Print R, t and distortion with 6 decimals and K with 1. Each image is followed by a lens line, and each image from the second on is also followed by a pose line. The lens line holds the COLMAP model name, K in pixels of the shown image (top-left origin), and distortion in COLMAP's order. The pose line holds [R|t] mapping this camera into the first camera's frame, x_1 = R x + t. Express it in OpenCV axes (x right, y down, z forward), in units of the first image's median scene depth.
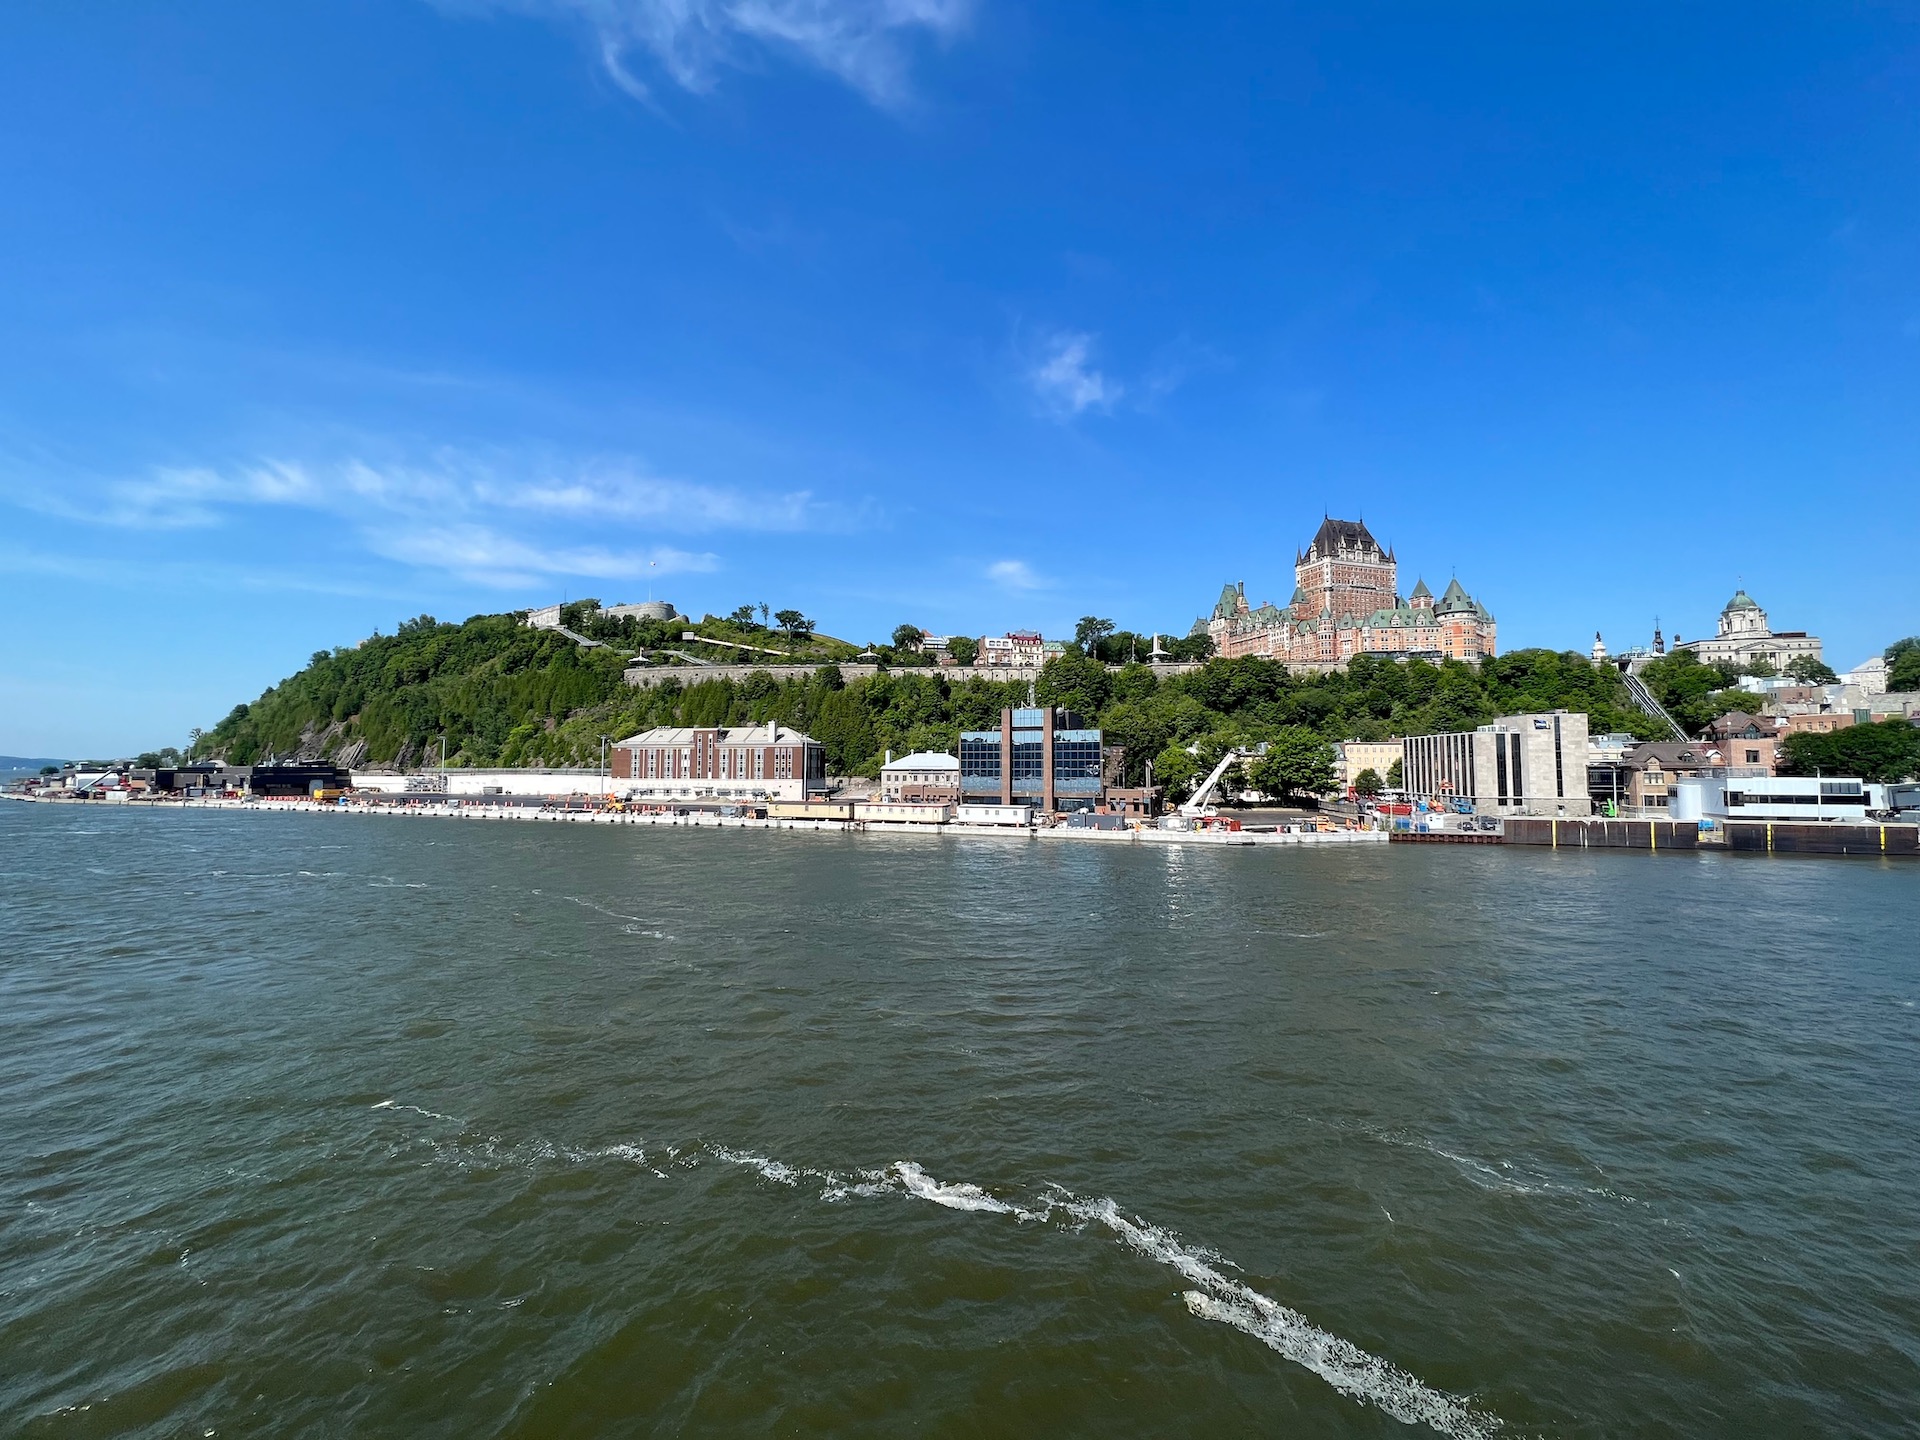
lens RADIAL K [[777.4, 0, 920.3], [0, 777.4, 721.6], [0, 0, 1]] dist [-0.038986, 0.007742]
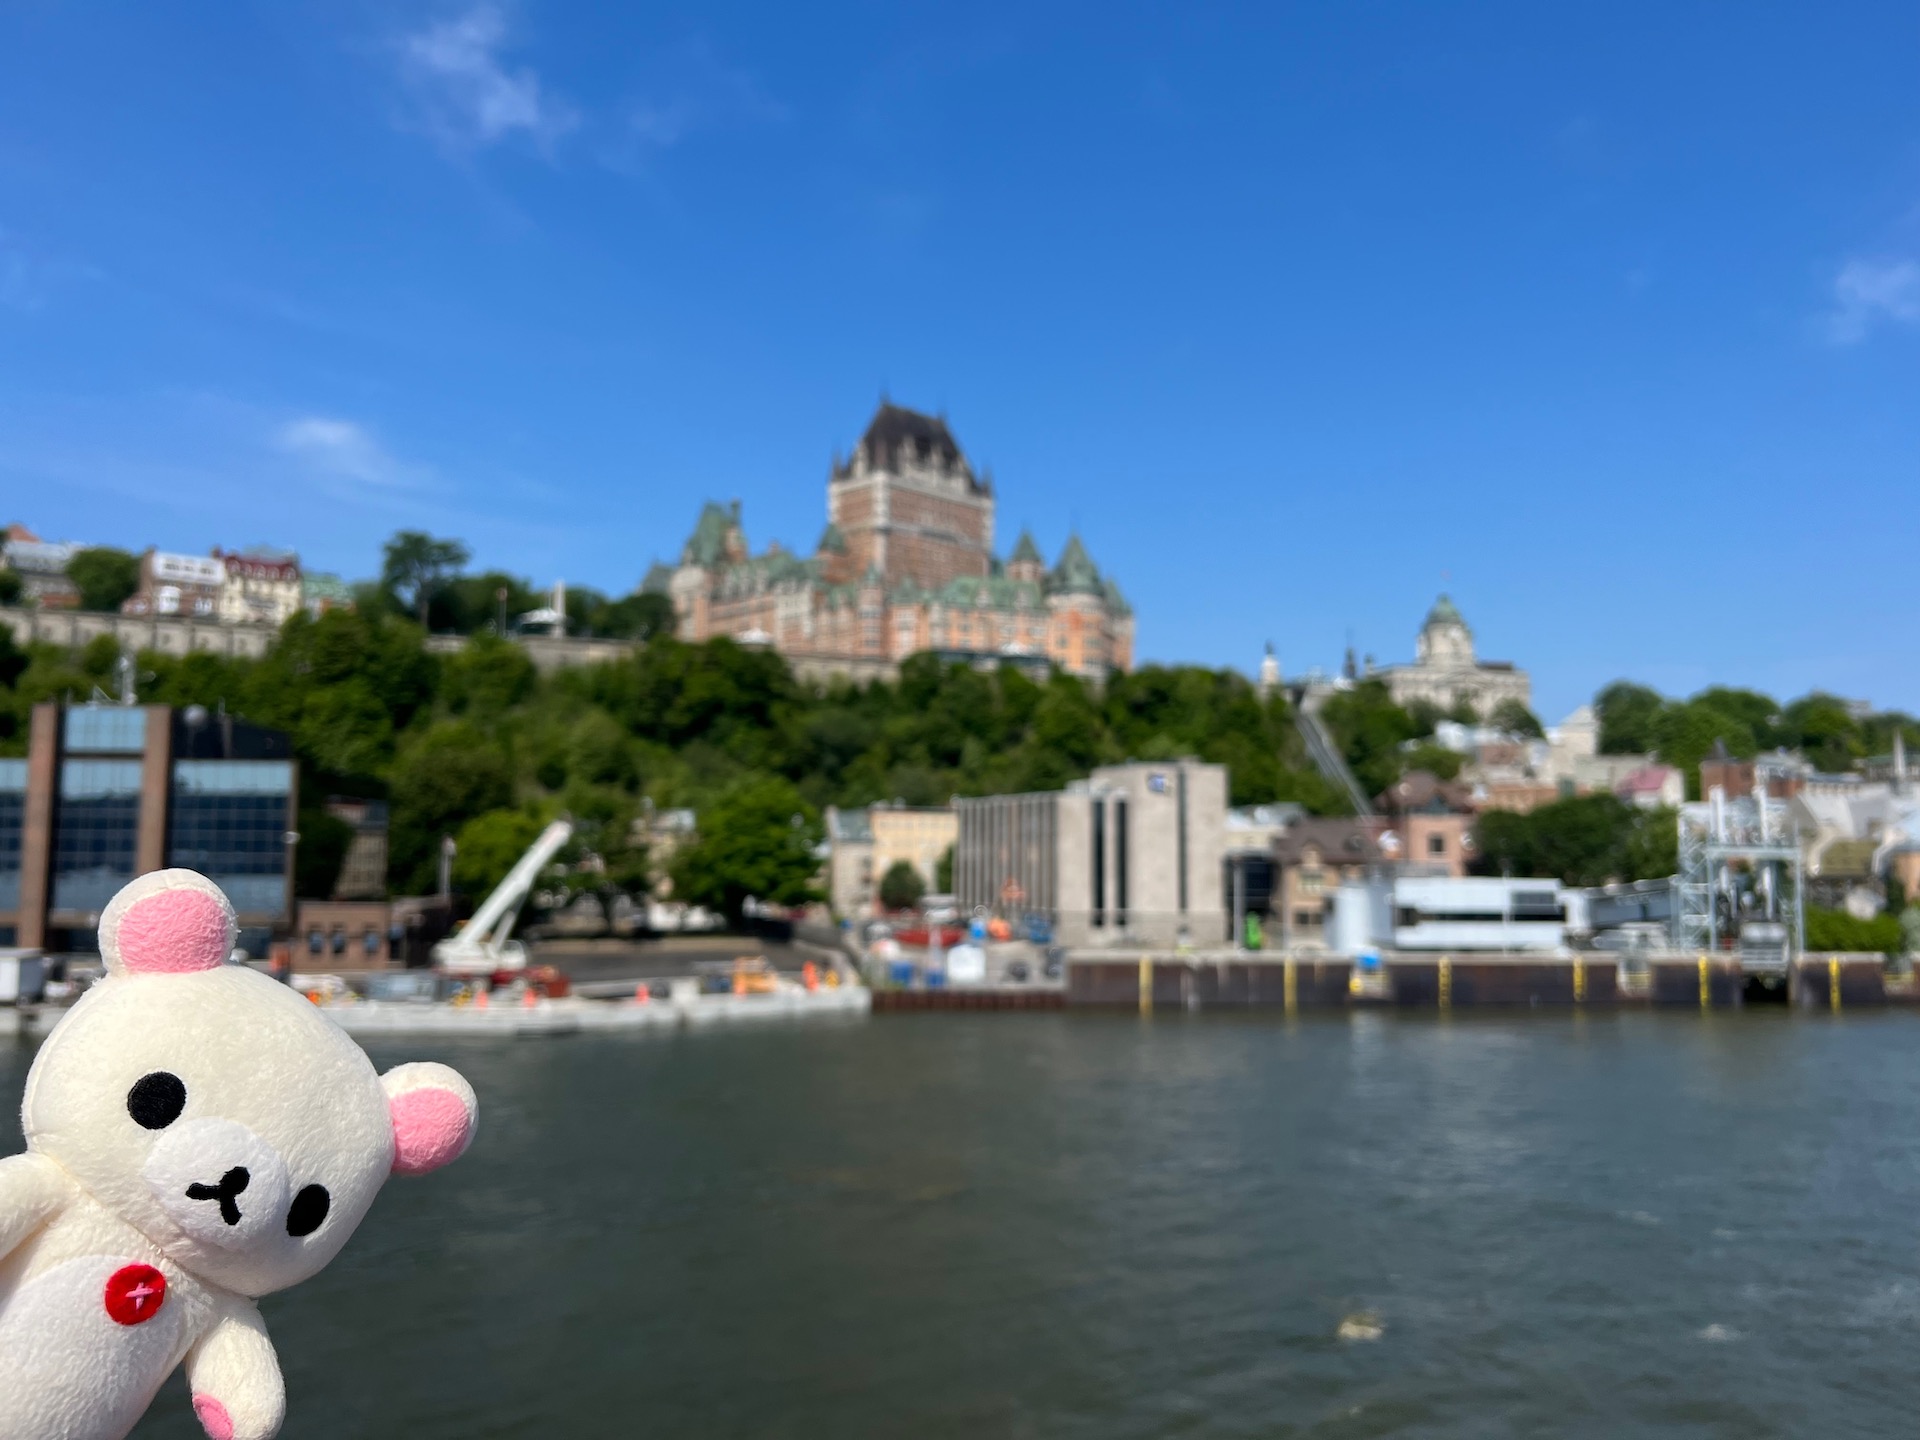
lens RADIAL K [[1481.8, 0, 960.0], [0, 1481.8, 720.0], [0, 0, 1]] dist [0.003176, -0.001165]
pose [[0.872461, 0.049939, 0.486125, 0.101412], [-0.035136, 0.998601, -0.039526, 0.003499], [-0.487419, 0.017404, 0.872995, 0.073794]]
